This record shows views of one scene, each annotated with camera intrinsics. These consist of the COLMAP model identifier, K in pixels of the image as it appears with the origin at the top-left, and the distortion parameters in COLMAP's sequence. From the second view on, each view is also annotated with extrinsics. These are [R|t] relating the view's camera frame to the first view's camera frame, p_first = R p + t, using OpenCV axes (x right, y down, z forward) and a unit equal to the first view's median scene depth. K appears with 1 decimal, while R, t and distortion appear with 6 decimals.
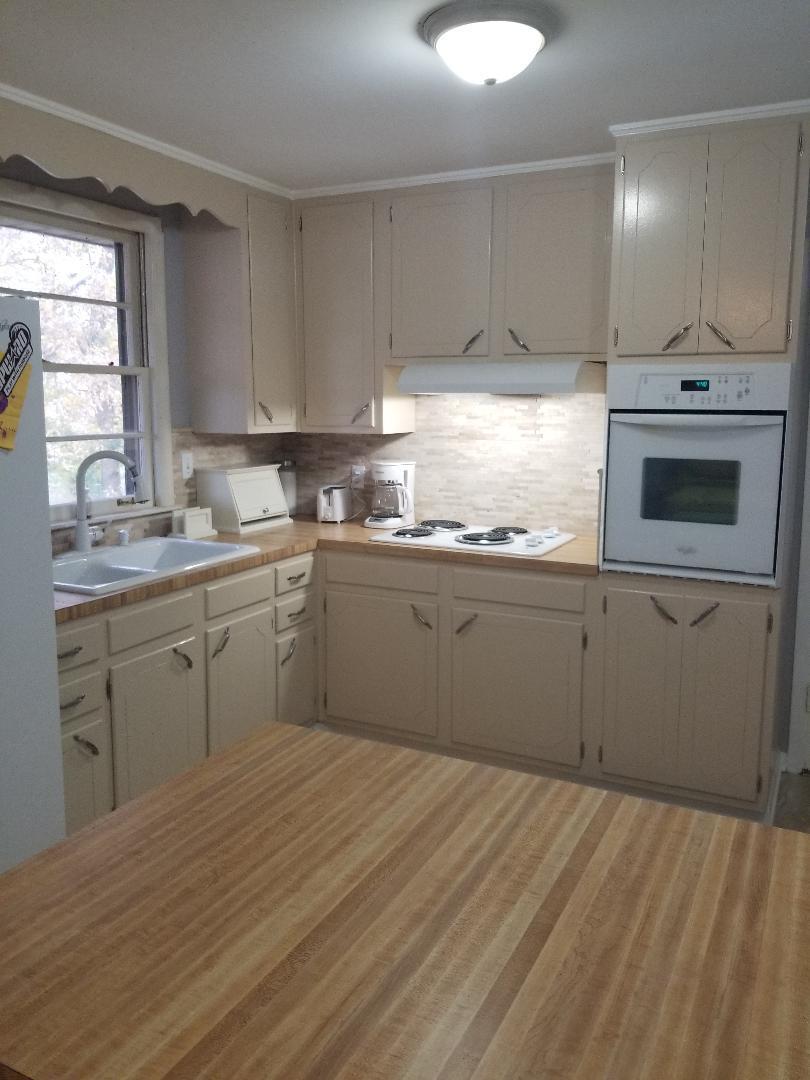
lens RADIAL K [[871.6, 0, 404.4], [0, 871.6, 526.2], [0, 0, 1]] dist [0.082103, -0.002754]
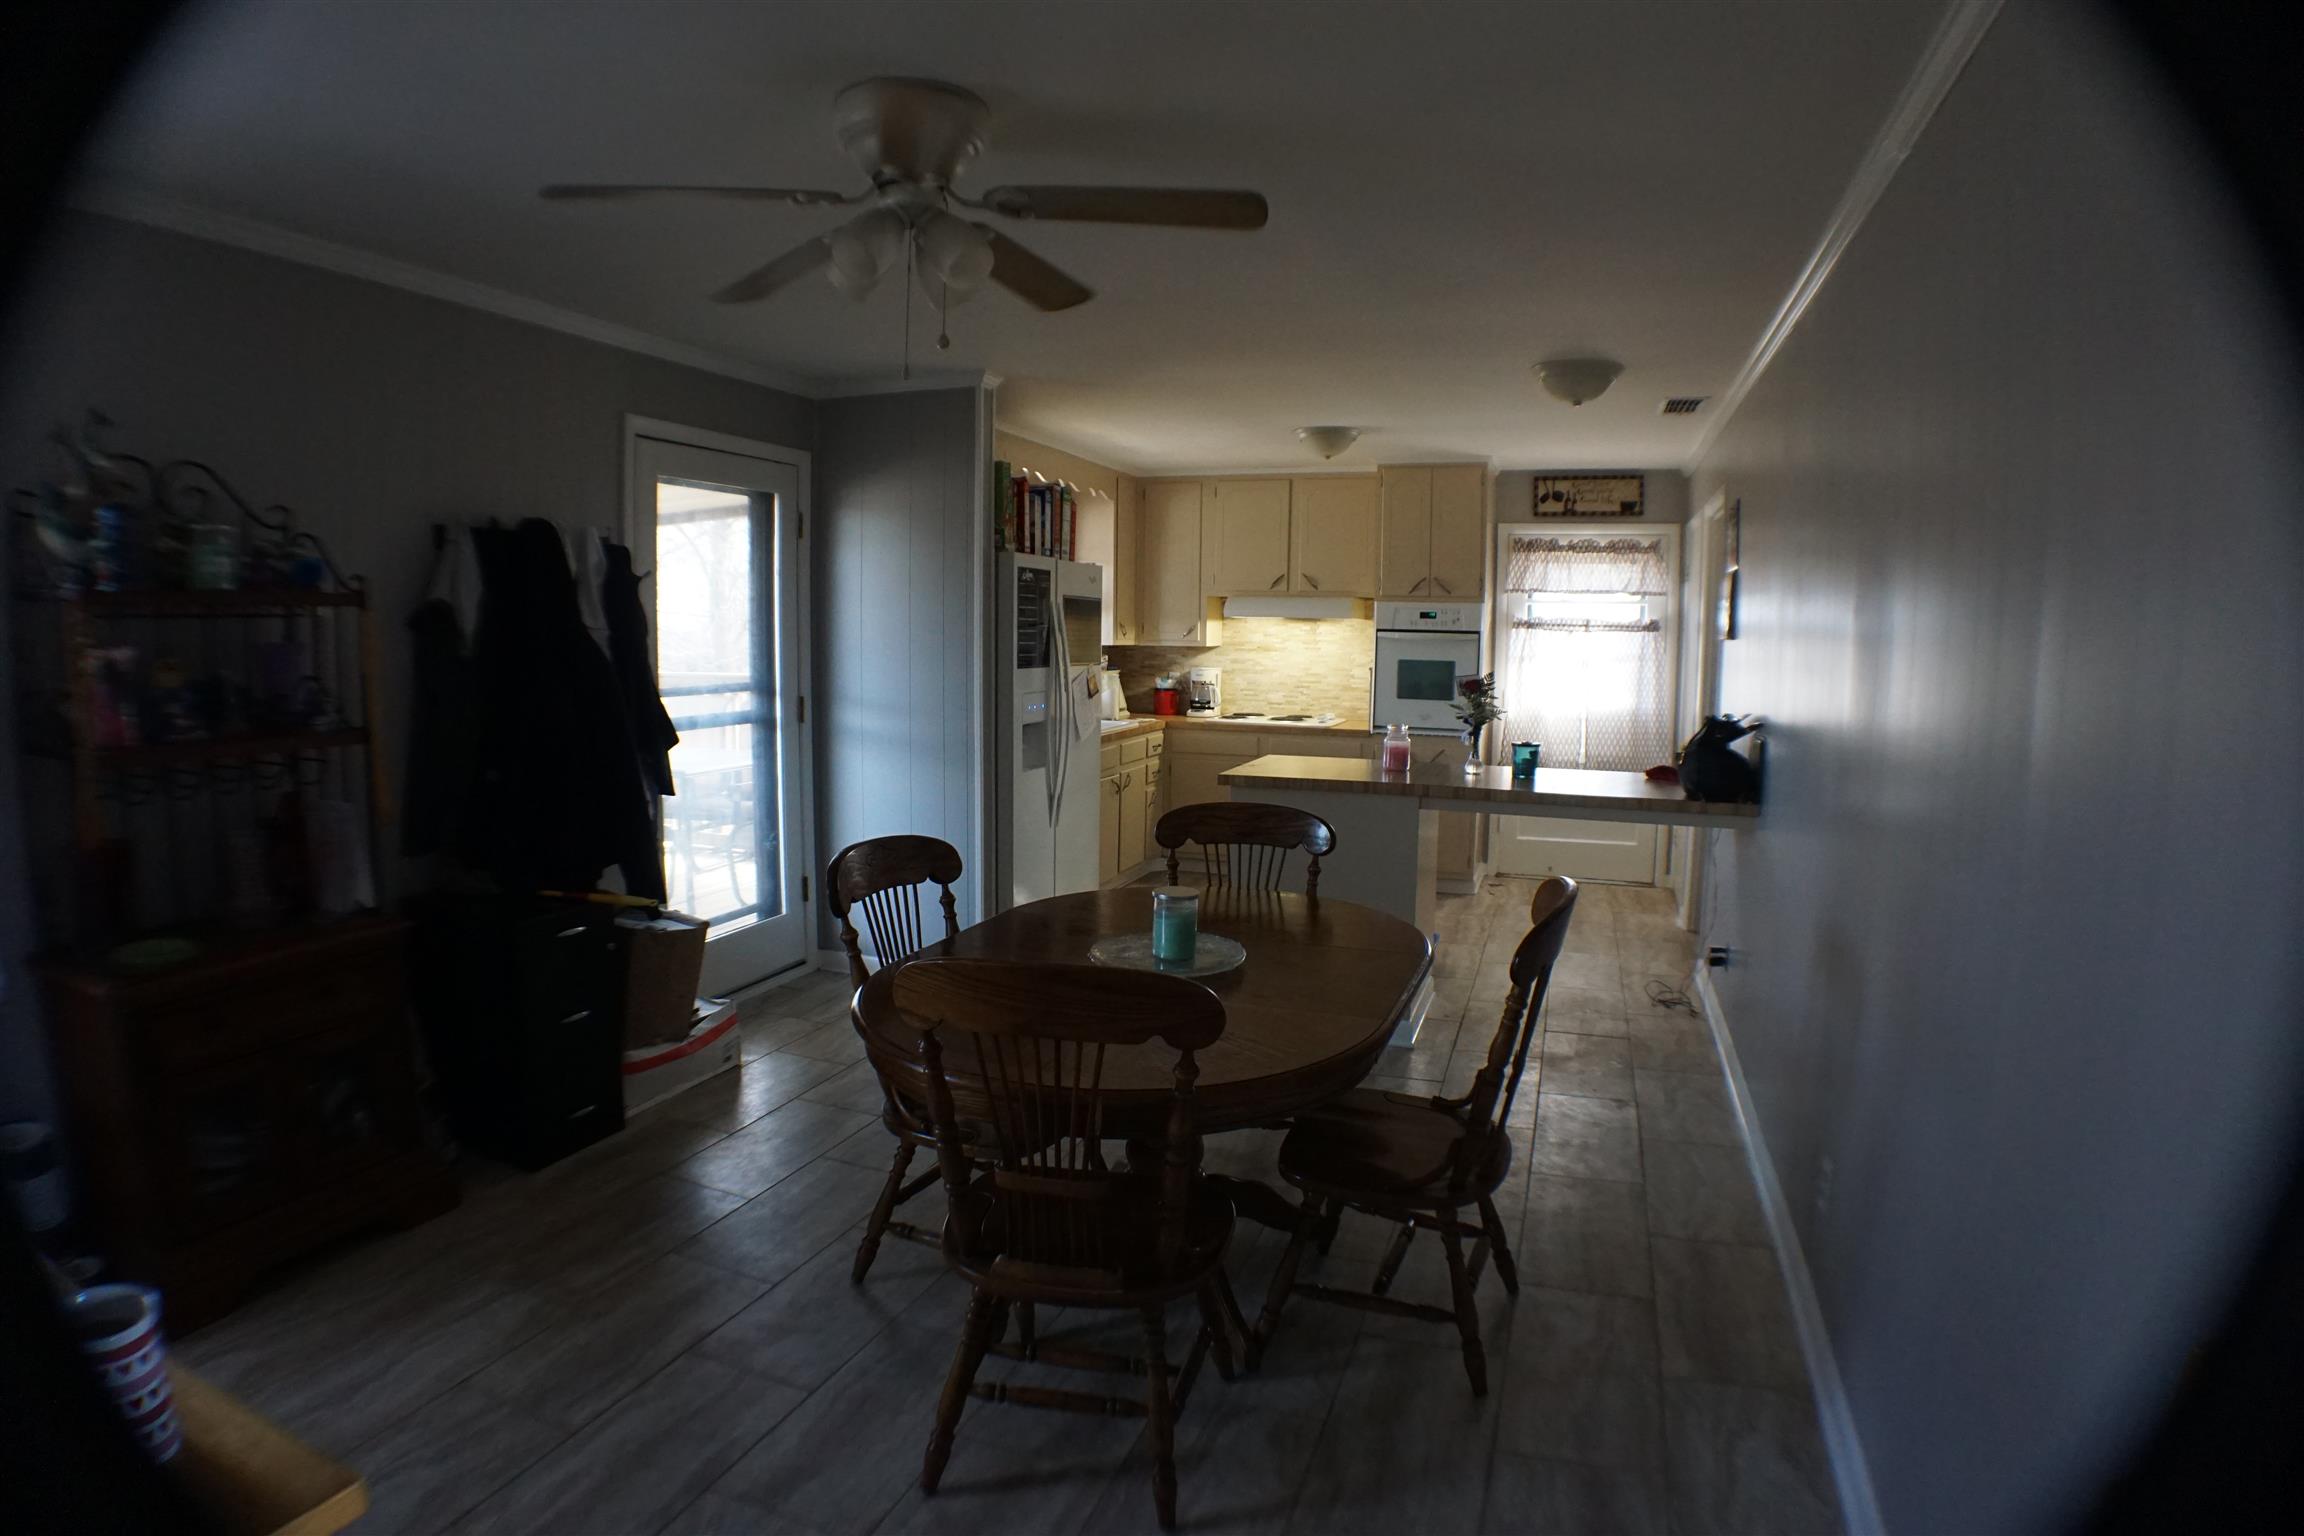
lens RADIAL K [[1210.5, 0, 1152.0], [0, 1210.5, 768.0], [0, 0, 1]] dist [-0.097679, 0.000154]
pose [[0.993278, -0.005264, 0.115632, -0.335643], [0.008394, 0.999611, -0.026593, 0.136692], [-0.115447, 0.027385, 0.992936, -0.878885]]
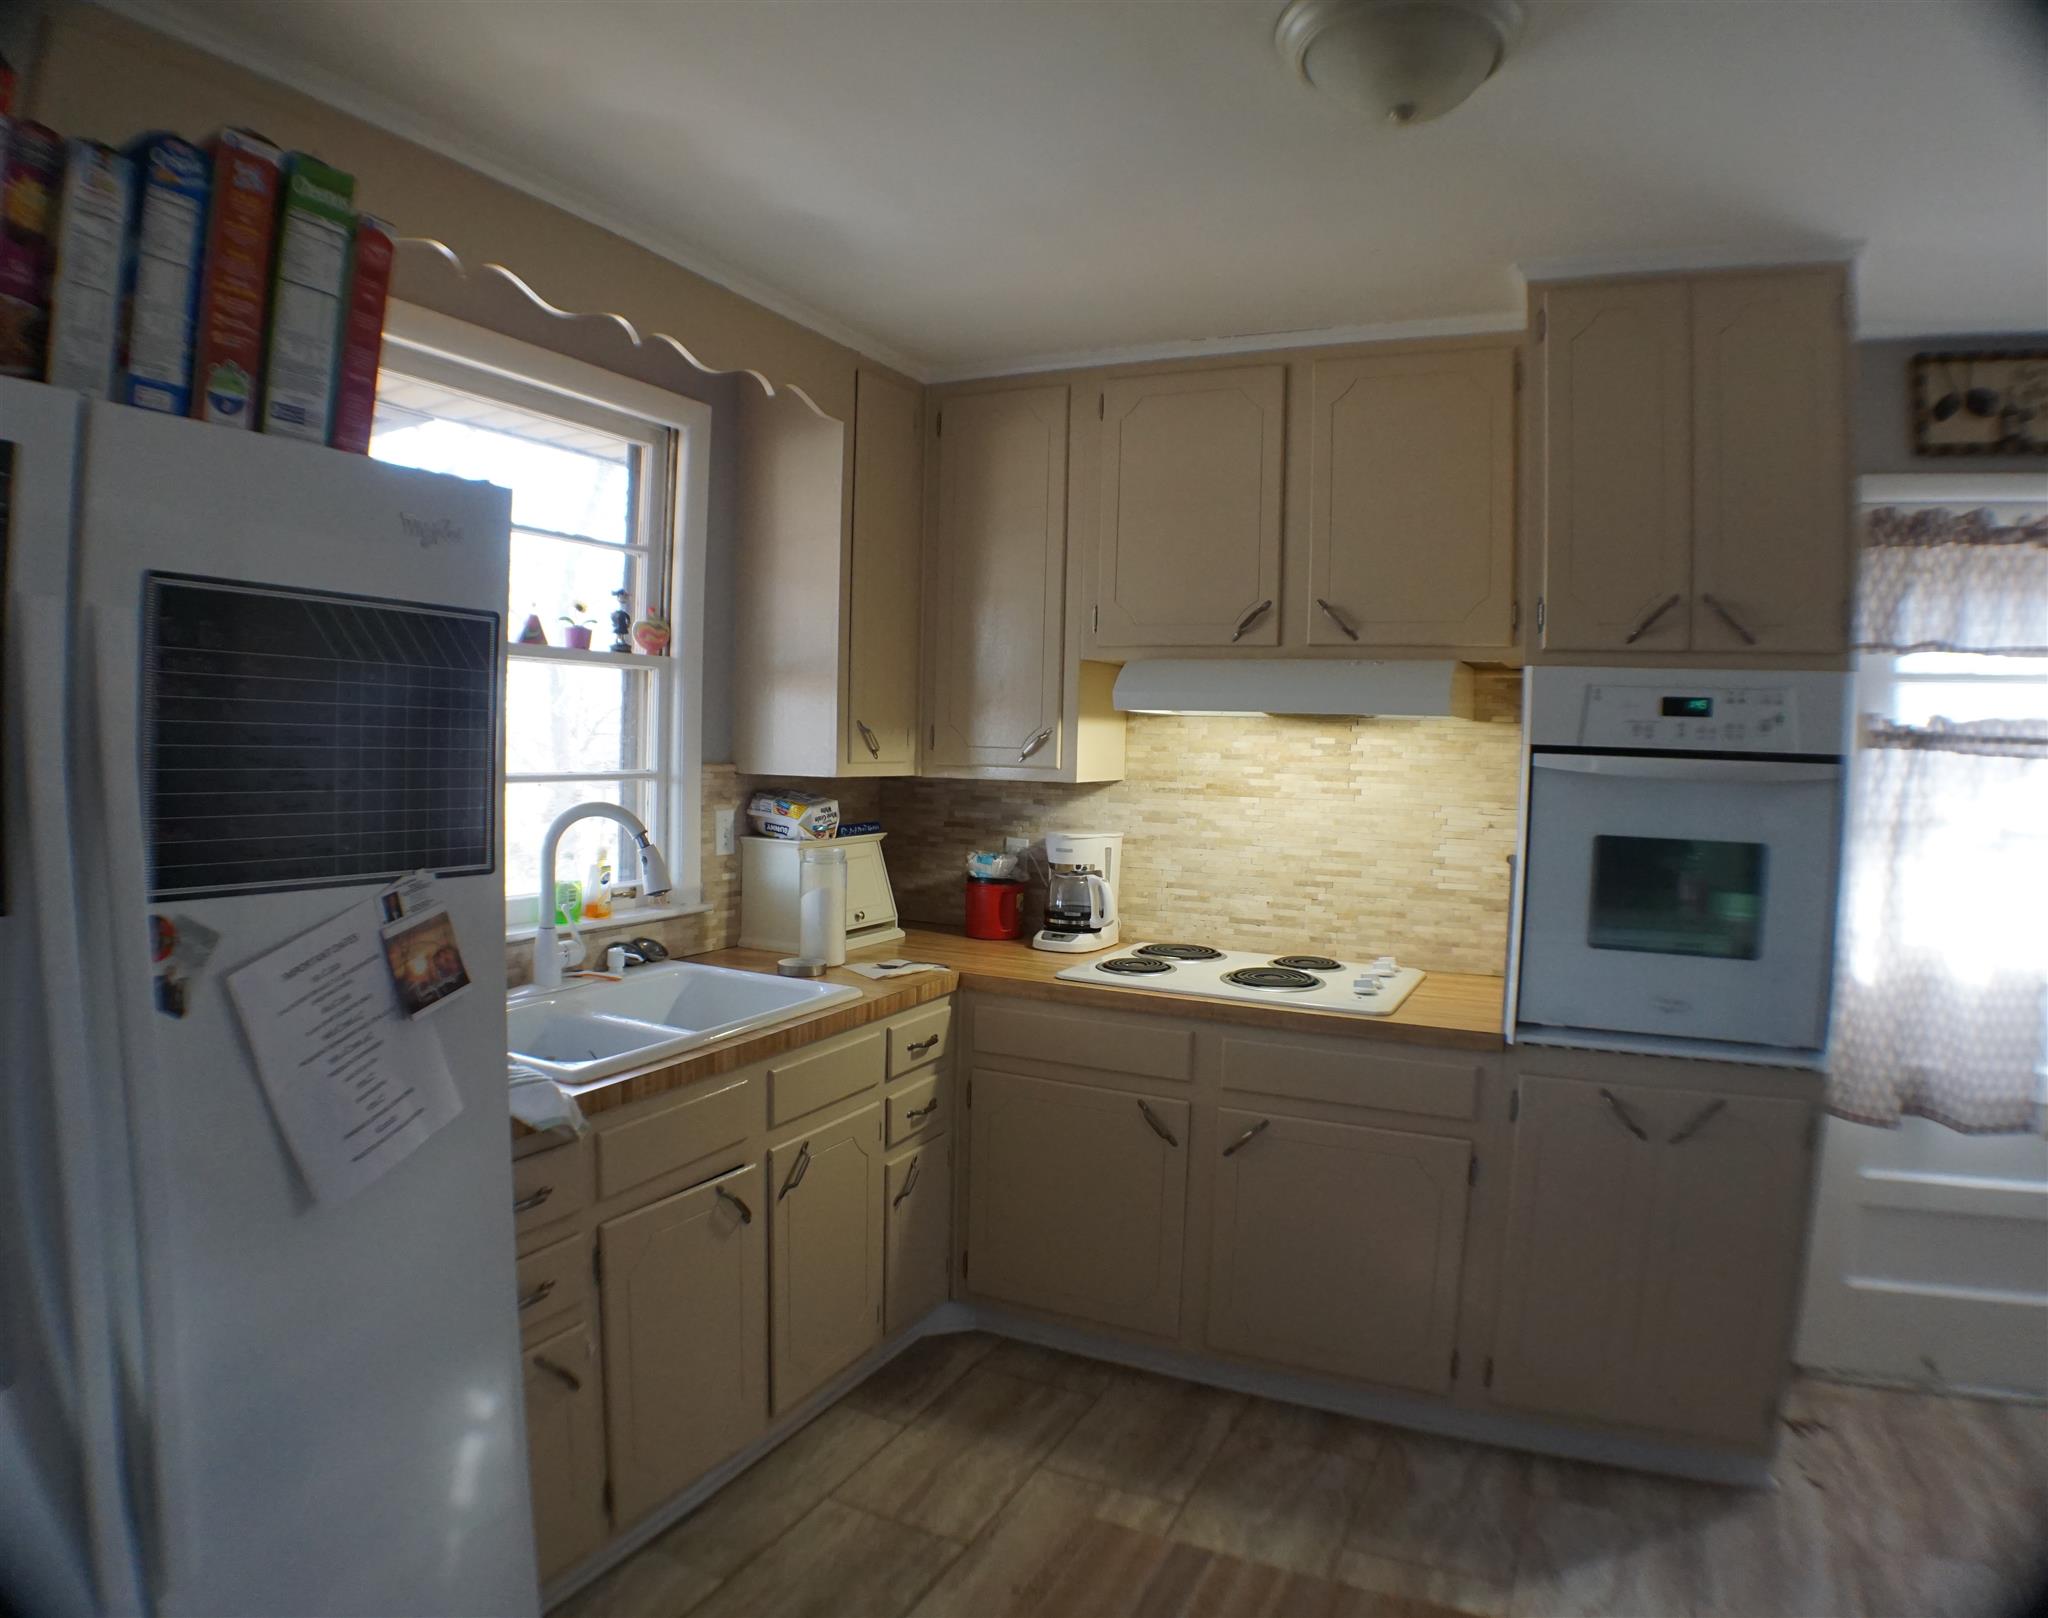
lens RADIAL K [[1336.4, 0, 986.3], [0, 1336.4, 798.7], [0, 0, 1]] dist [-0.155289, 0.002734]
pose [[0.999773, 0.020757, -0.004891, -0.079238], [-0.021137, 0.994967, -0.097946, -0.011613], [0.002834, 0.098027, 0.995180, 0.162517]]
